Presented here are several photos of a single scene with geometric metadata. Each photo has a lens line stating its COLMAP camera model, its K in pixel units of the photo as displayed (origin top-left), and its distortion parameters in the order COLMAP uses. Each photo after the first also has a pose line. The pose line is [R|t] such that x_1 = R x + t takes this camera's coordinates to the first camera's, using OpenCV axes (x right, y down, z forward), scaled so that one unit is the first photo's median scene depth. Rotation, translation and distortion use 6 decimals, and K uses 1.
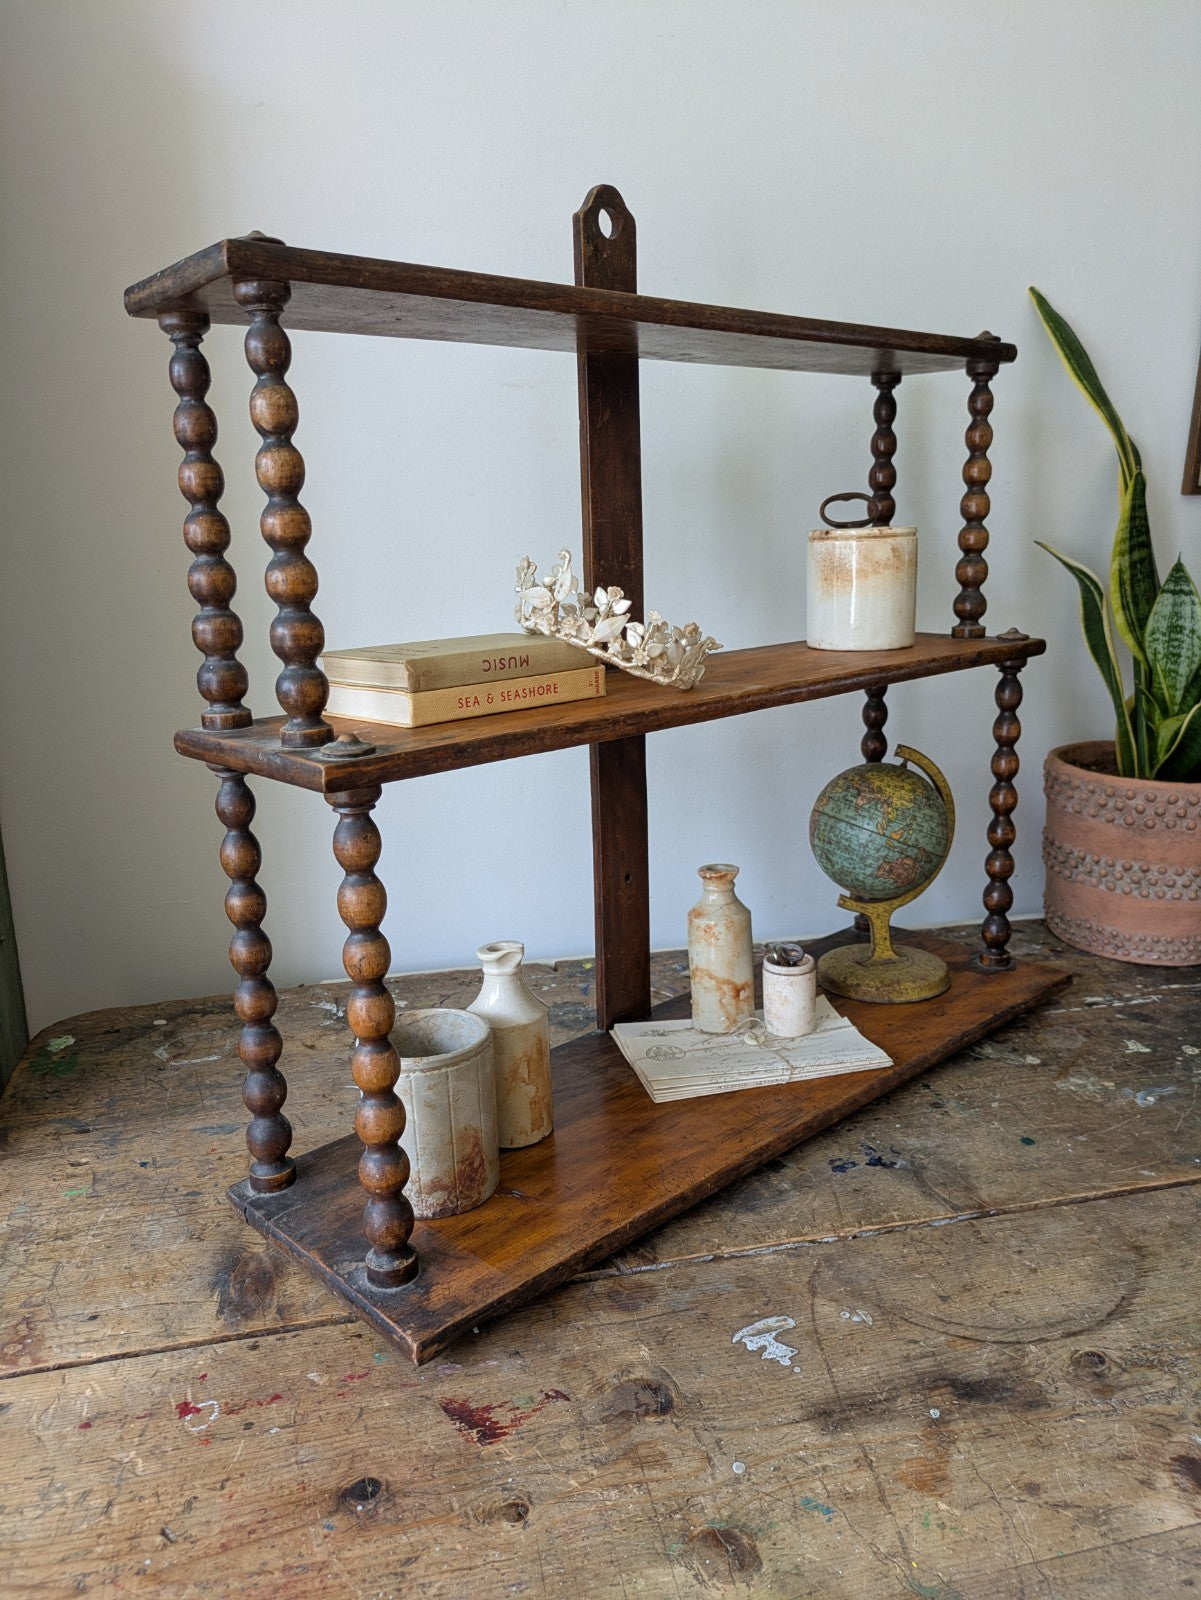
lens RADIAL K [[1214.1, 0, 619.2], [0, 1214.1, 810.5], [0, 0, 1]] dist [0.018797, -0.008282]
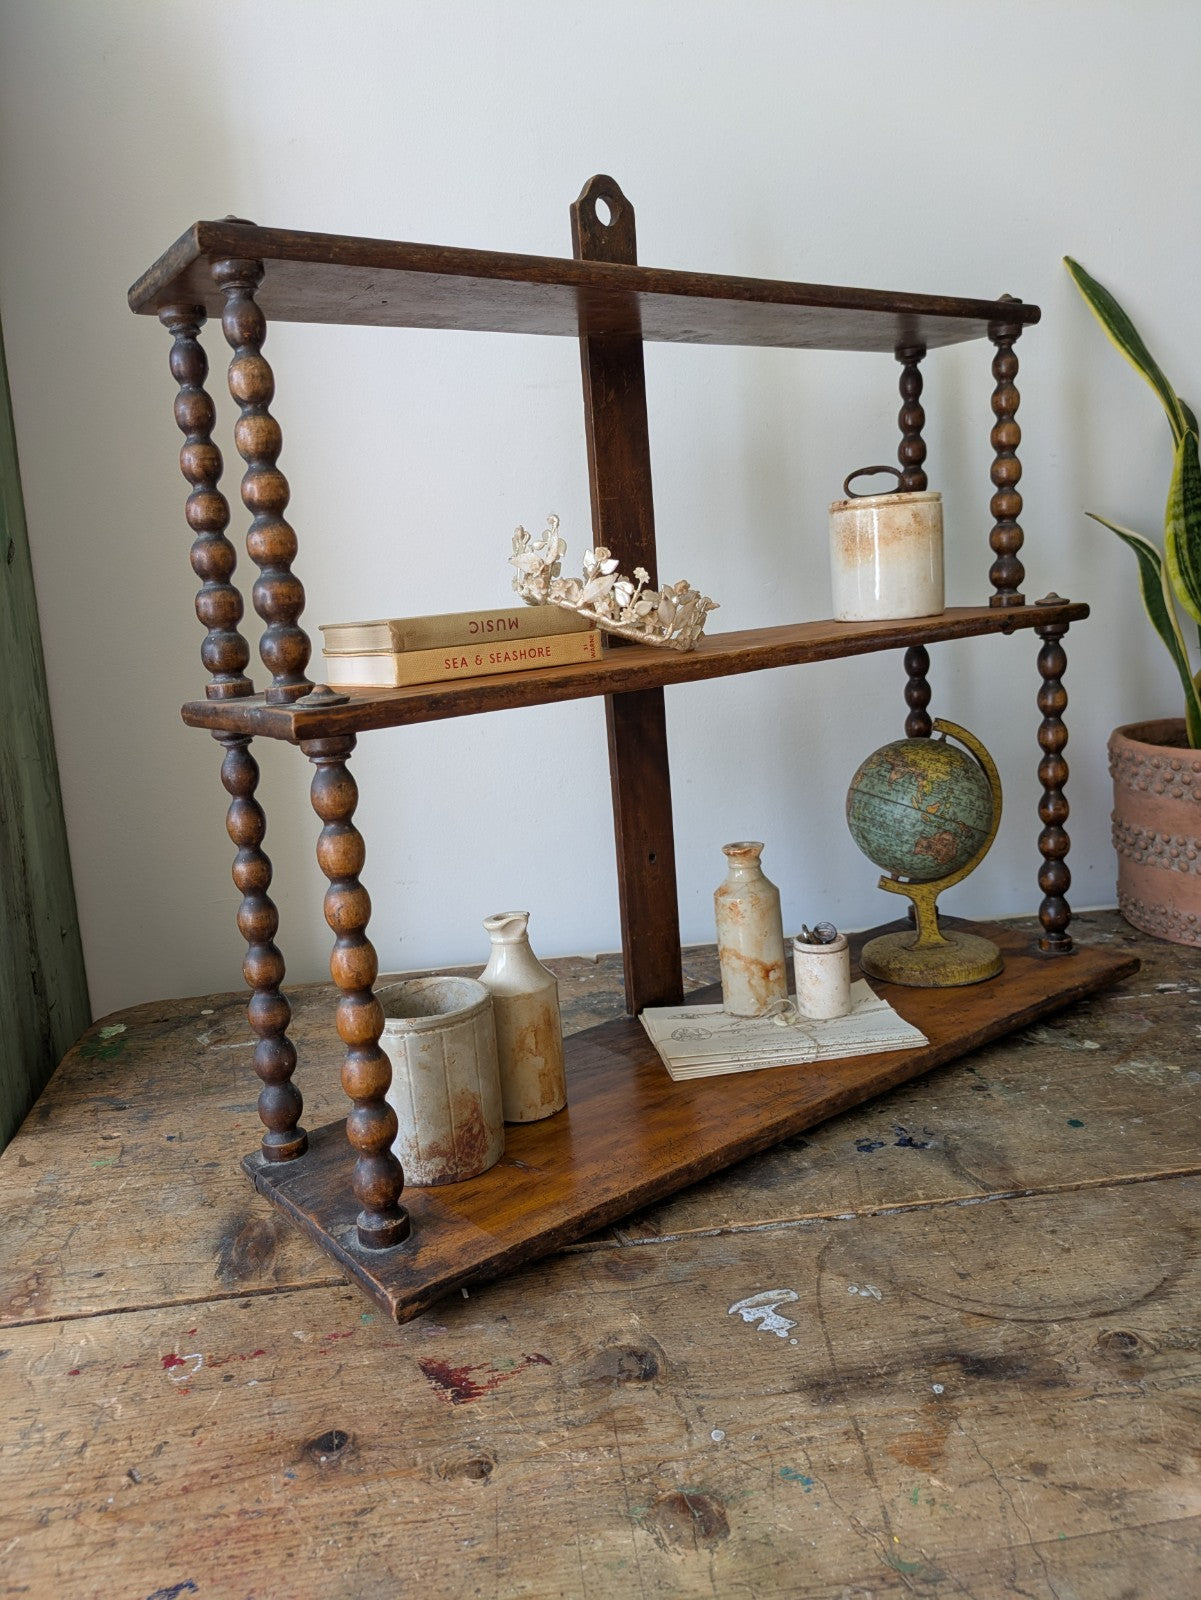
lens RADIAL K [[1214.1, 0, 584.5], [0, 1214.1, 773.5], [0, 0, 1]] dist [0.018797, -0.008282]
pose [[0.991971, -0.029864, -0.122889, 0.087348], [0.021448, 0.997369, -0.069253, 0.062724], [0.124634, 0.066061, 0.990001, 0.012769]]
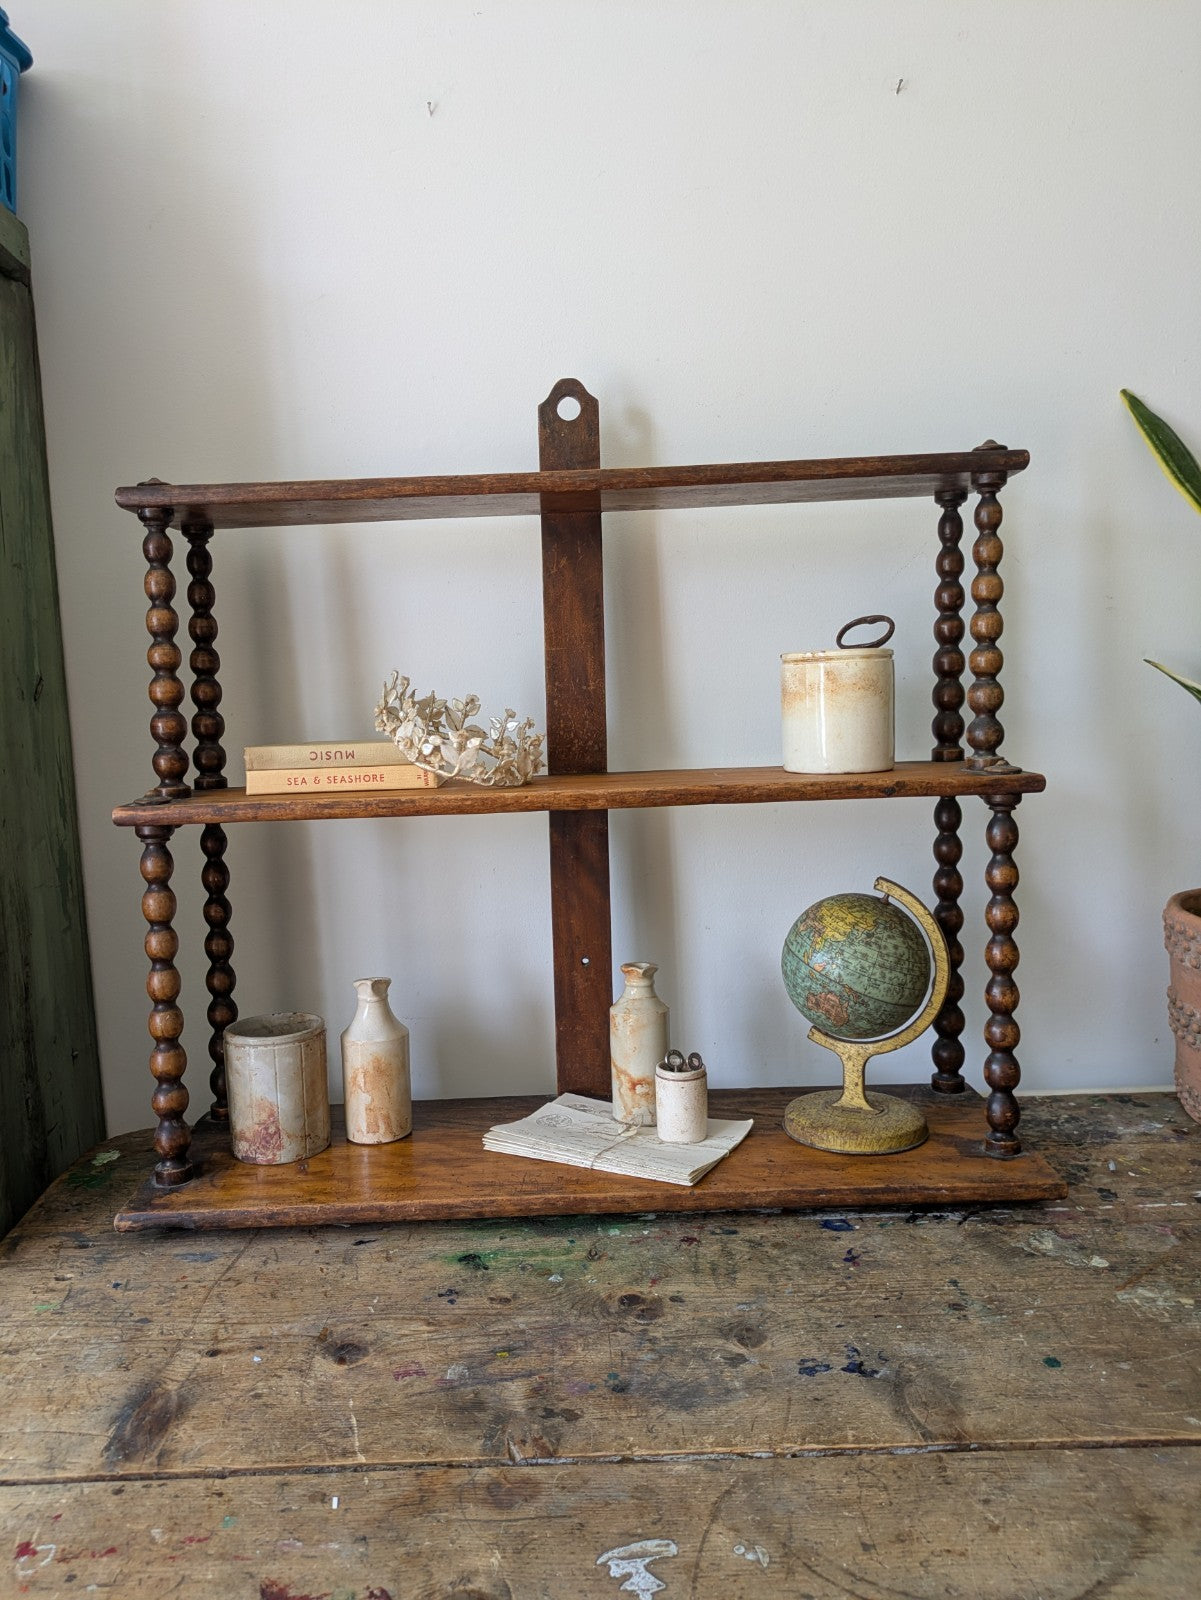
lens RADIAL K [[1214.1, 0, 569.0], [0, 1214.1, 791.4], [0, 0, 1]] dist [0.018797, -0.008282]
pose [[0.965906, -0.005671, -0.258830, 0.239879], [-0.027144, 0.992031, -0.123033, -0.005071], [0.257465, 0.125864, 0.958055, 0.064374]]
